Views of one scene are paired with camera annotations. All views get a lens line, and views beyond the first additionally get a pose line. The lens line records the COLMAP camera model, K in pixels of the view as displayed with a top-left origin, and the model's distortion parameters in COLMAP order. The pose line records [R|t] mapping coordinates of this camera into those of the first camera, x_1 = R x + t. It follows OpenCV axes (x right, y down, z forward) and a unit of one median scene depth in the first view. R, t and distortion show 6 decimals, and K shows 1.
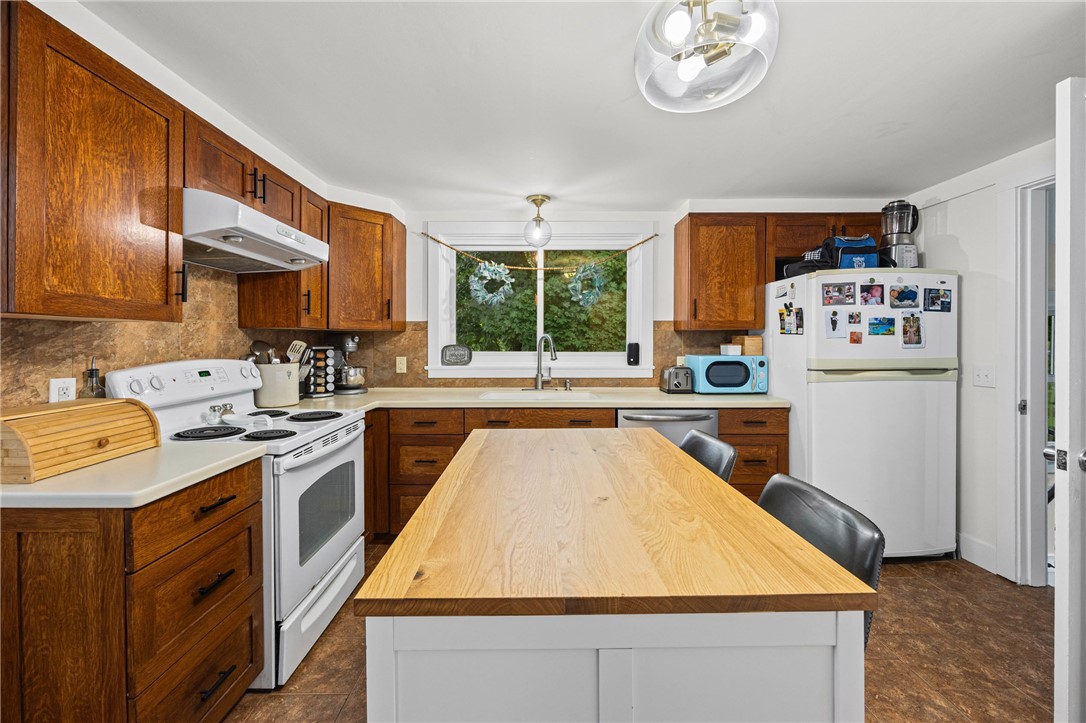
lens RADIAL K [[438.1, 0, 542.5], [0, 438.1, 345.1], [0, 0, 1]] dist [-0.009225, 0.000459]
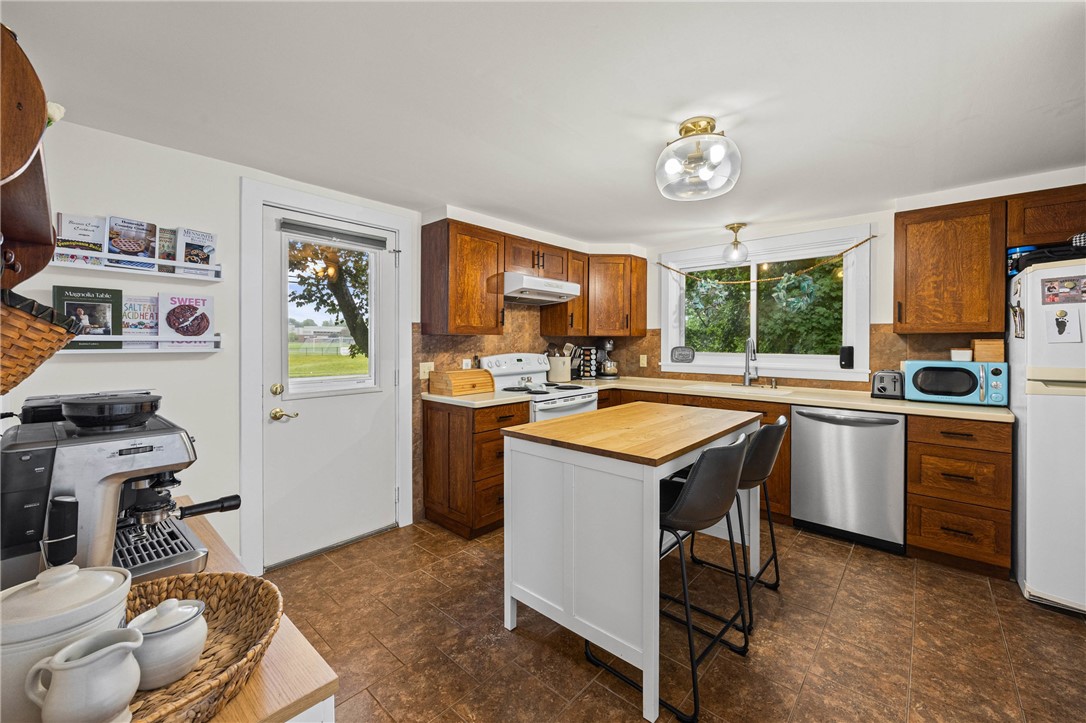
lens RADIAL K [[438.1, 0, 542.5], [0, 438.1, 345.1], [0, 0, 1]] dist [-0.009225, 0.000459]
pose [[0.731239, 0.007212, -0.682083, 0.440119], [-0.008326, 0.999964, 0.001647, -0.004343], [0.682071, 0.004475, 0.731273, -0.249361]]
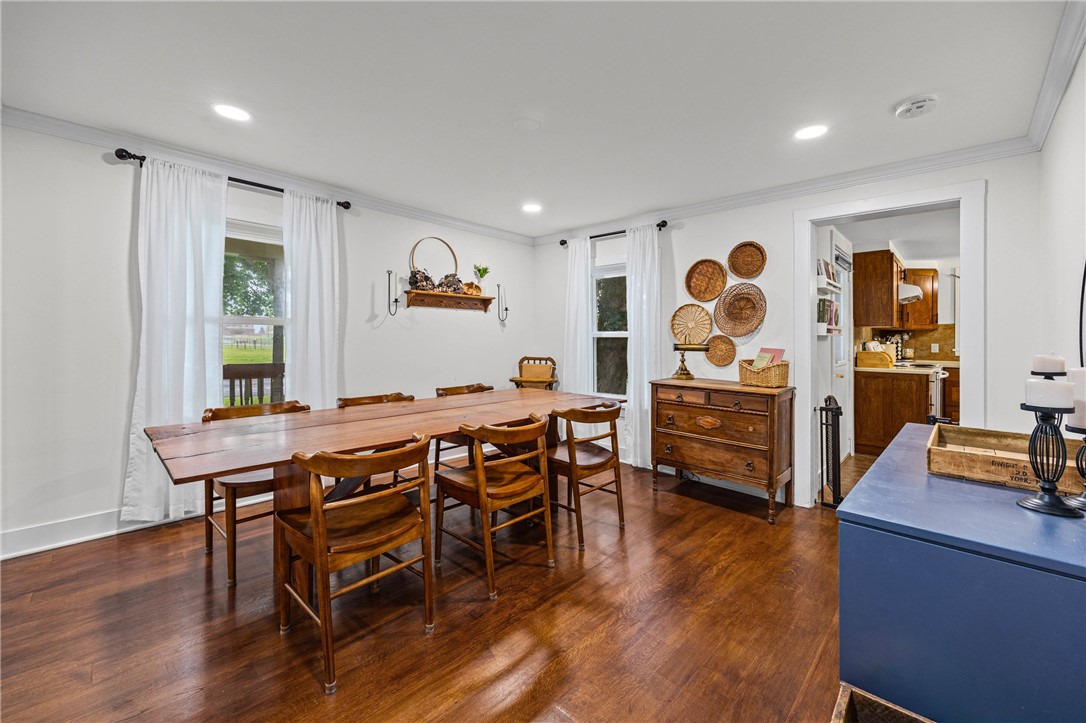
lens RADIAL K [[438.1, 0, 542.5], [0, 438.1, 345.1], [0, 0, 1]] dist [-0.009225, 0.000459]
pose [[0.719858, 0.011021, -0.694034, -0.279864], [-0.008985, 0.999938, 0.006560, 0.041425], [0.694064, 0.001514, 0.719912, -1.673328]]
